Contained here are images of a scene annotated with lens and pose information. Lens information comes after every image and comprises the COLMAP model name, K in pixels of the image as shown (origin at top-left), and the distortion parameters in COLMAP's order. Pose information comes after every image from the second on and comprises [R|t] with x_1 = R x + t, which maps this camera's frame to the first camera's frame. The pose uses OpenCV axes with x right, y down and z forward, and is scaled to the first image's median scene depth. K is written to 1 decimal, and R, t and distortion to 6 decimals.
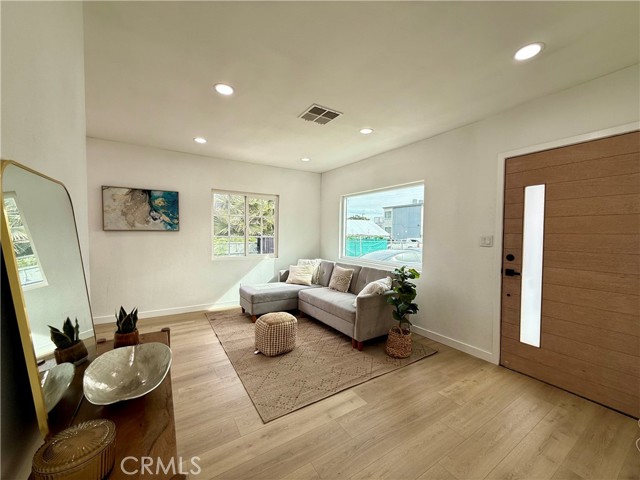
lens RADIAL K [[255.1, 0, 322.1], [0, 255.1, 241.4], [0, 0, 1]] dist [-0.000085, 0.000138]
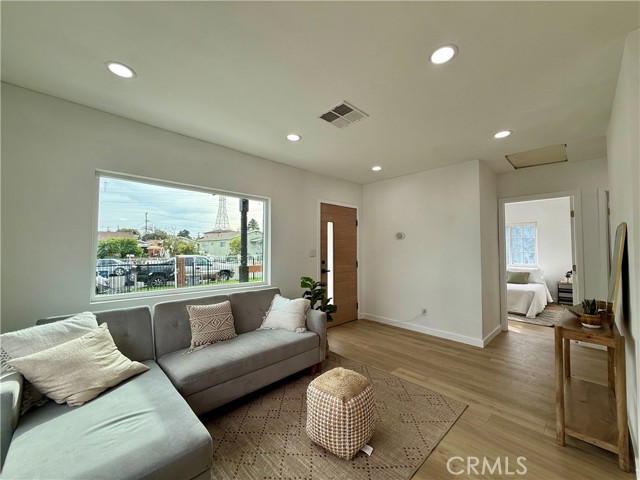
lens RADIAL K [[255.1, 0, 322.1], [0, 255.1, 241.4], [0, 0, 1]] dist [-0.000085, 0.000138]
pose [[-0.196030, 0.021754, 0.980357, -0.903132], [0.030426, 0.999407, -0.016093, -0.046737], [-0.980126, 0.026674, -0.196576, 1.321241]]
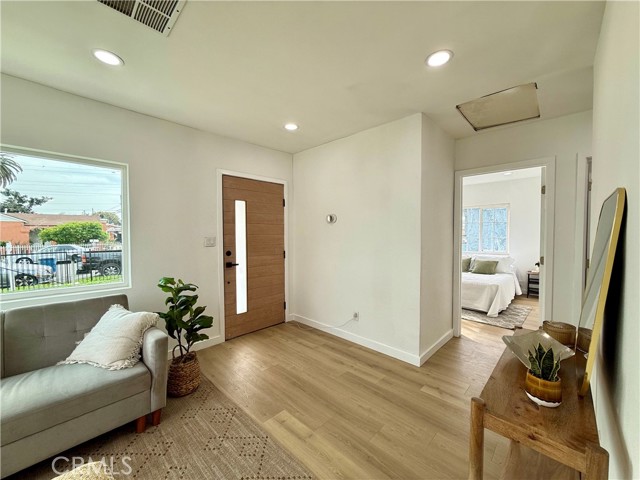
lens RADIAL K [[255.1, 0, 322.1], [0, 255.1, 241.4], [0, 0, 1]] dist [-0.000085, 0.000138]
pose [[-0.236255, -0.039639, 0.970882, -0.615028], [0.032195, 0.998300, 0.048593, -0.043629], [-0.971158, 0.042738, -0.234577, 0.832352]]
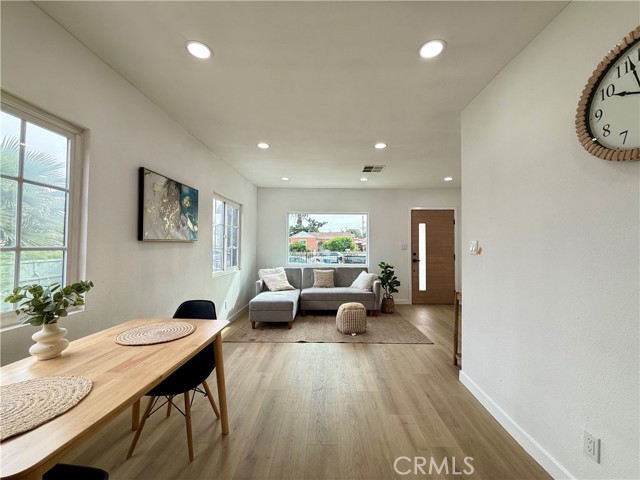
lens RADIAL K [[255.1, 0, 322.1], [0, 255.1, 241.4], [0, 0, 1]] dist [-0.000085, 0.000138]
pose [[0.551168, 0.004284, 0.834383, -1.576216], [0.030975, 0.999192, -0.025592, -0.015529], [-0.833819, 0.039951, 0.550590, 0.431621]]
